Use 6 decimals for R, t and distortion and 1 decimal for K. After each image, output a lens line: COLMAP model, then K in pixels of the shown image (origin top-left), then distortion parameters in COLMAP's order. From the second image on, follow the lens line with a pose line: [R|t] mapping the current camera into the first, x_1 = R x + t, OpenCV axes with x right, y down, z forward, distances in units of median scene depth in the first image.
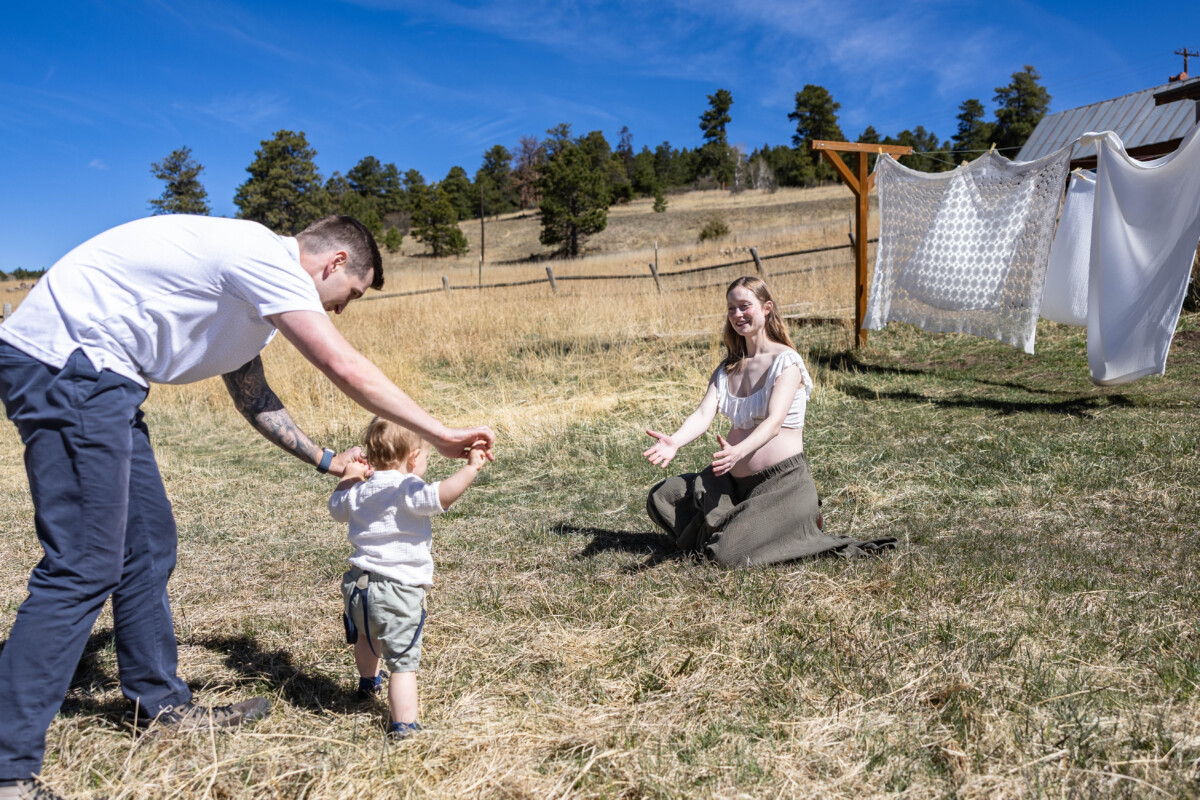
lens RADIAL K [[1333.2, 0, 599.5], [0, 1333.2, 399.3], [0, 0, 1]] dist [-0.027872, 0.000000]
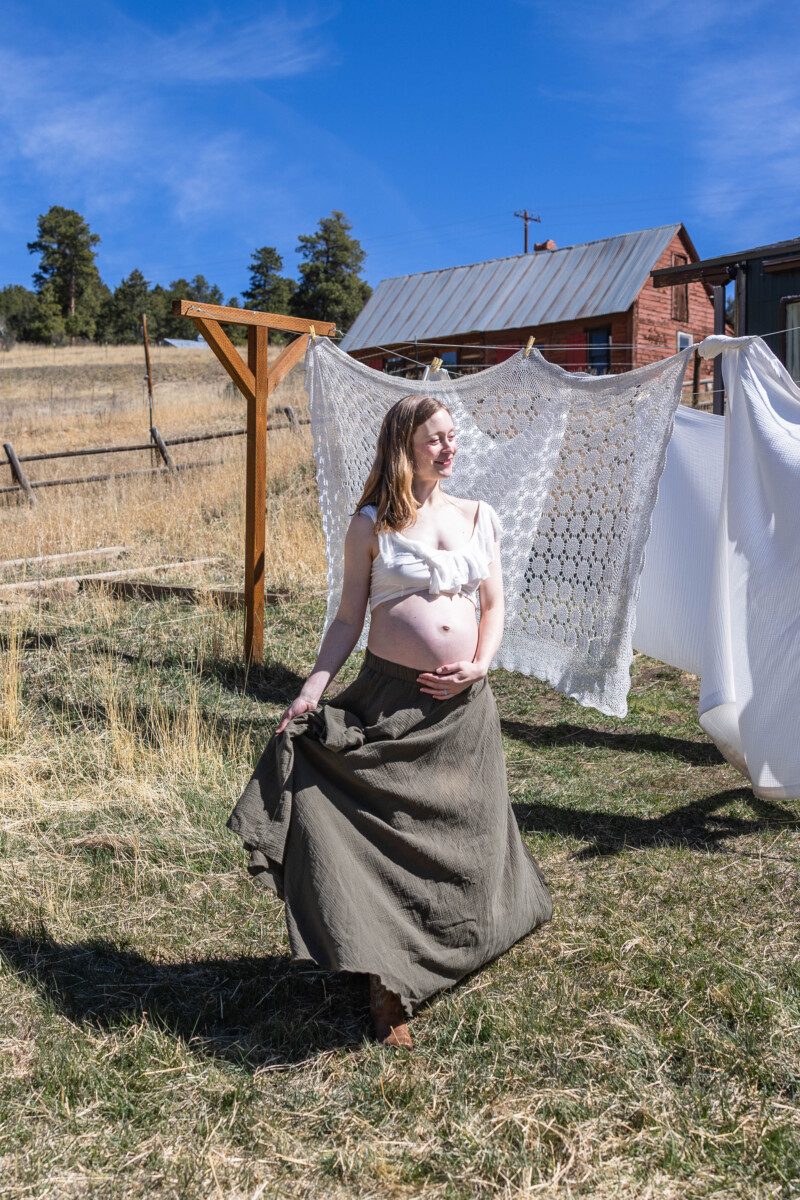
lens RADIAL K [[1333.2, 0, 399.1], [0, 1333.2, 600.6], [0, 0, 1]] dist [-0.027872, 0.000000]
pose [[0.894460, -0.018335, 0.446772, -0.006093], [-0.001871, 0.998997, 0.044744, -0.053111], [-0.447144, -0.040858, 0.893528, 0.257445]]
